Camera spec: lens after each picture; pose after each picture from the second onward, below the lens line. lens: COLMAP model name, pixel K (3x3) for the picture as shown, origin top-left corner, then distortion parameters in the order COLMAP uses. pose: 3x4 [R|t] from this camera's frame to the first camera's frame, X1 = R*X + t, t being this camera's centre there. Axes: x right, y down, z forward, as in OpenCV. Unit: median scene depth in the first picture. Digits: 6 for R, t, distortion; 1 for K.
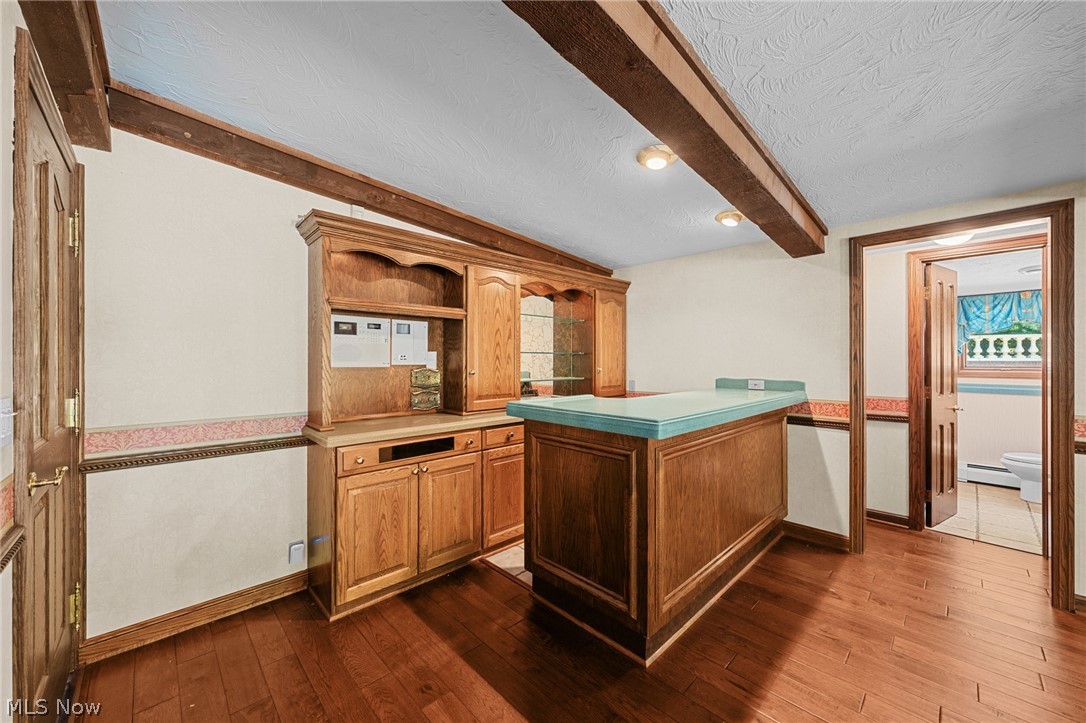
lens RADIAL K [[400.2, 0, 546.2], [0, 400.2, 360.7], [0, 0, 1]] dist [0.001268, 0.000078]
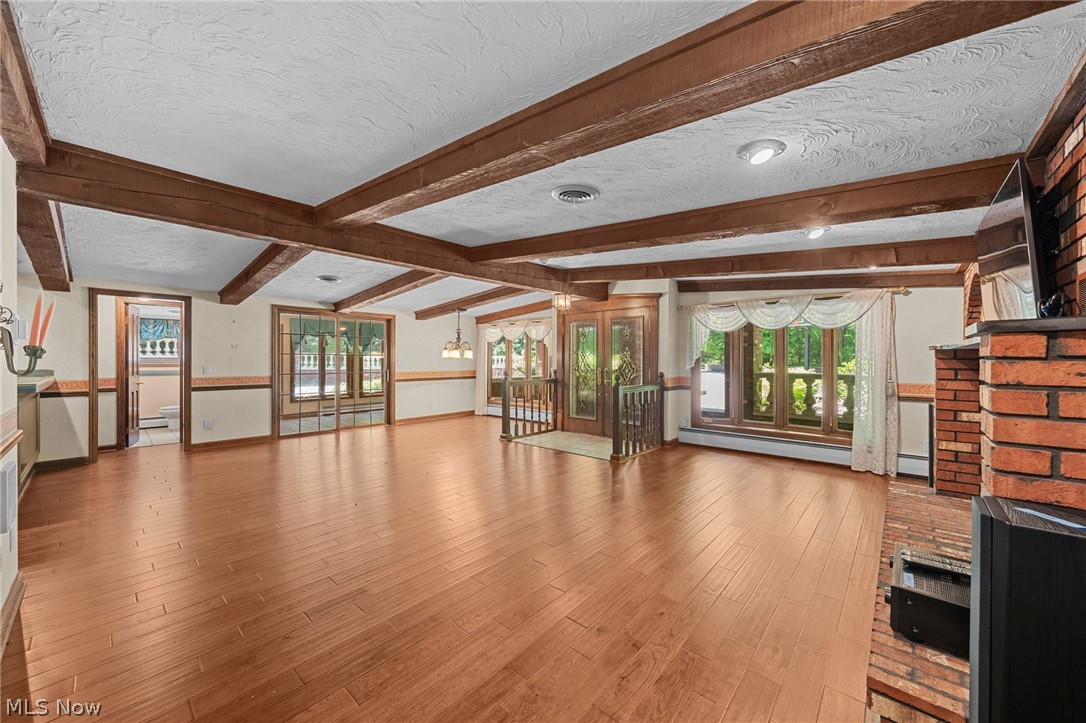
lens RADIAL K [[400.2, 0, 546.2], [0, 400.2, 360.7], [0, 0, 1]] dist [0.001268, 0.000078]
pose [[-0.073069, -0.000361, 0.997327, -1.016853], [-0.007812, 0.999969, -0.000210, 0.001676], [-0.997296, -0.007806, -0.073069, -0.778917]]
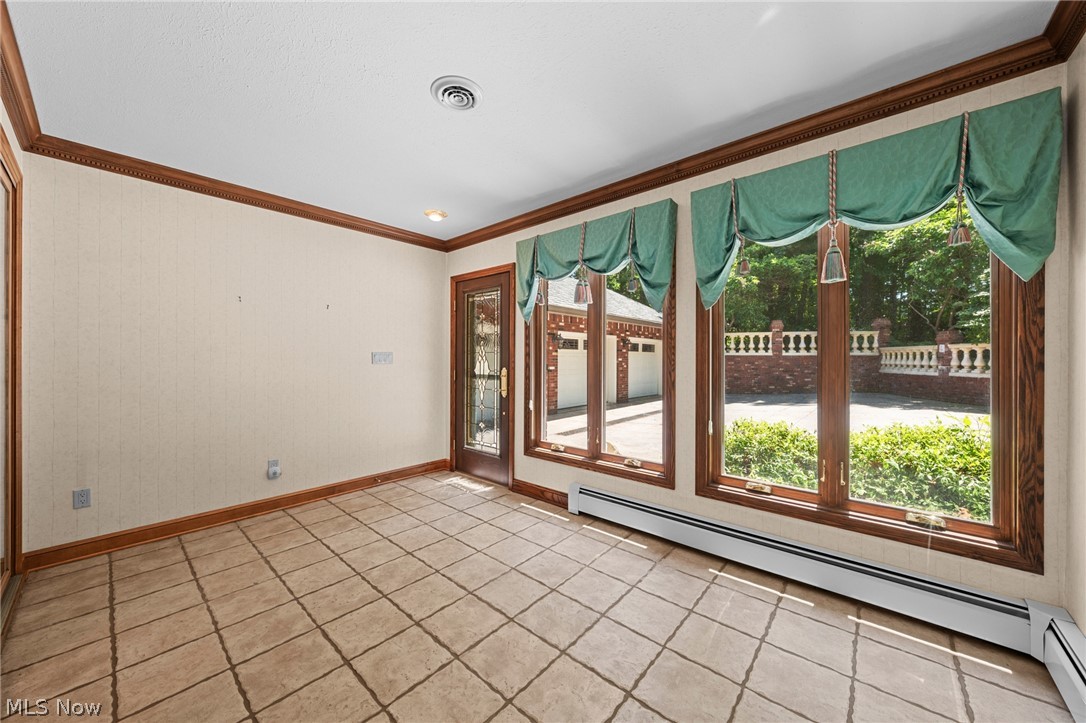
lens RADIAL K [[400.2, 0, 546.2], [0, 400.2, 360.7], [0, 0, 1]] dist [0.001268, 0.000078]
pose [[0.997829, -0.002199, 0.065823, 2.416963], [0.001176, 0.999878, 0.015581, -0.015713], [-0.065849, -0.015469, 0.997710, -0.433074]]
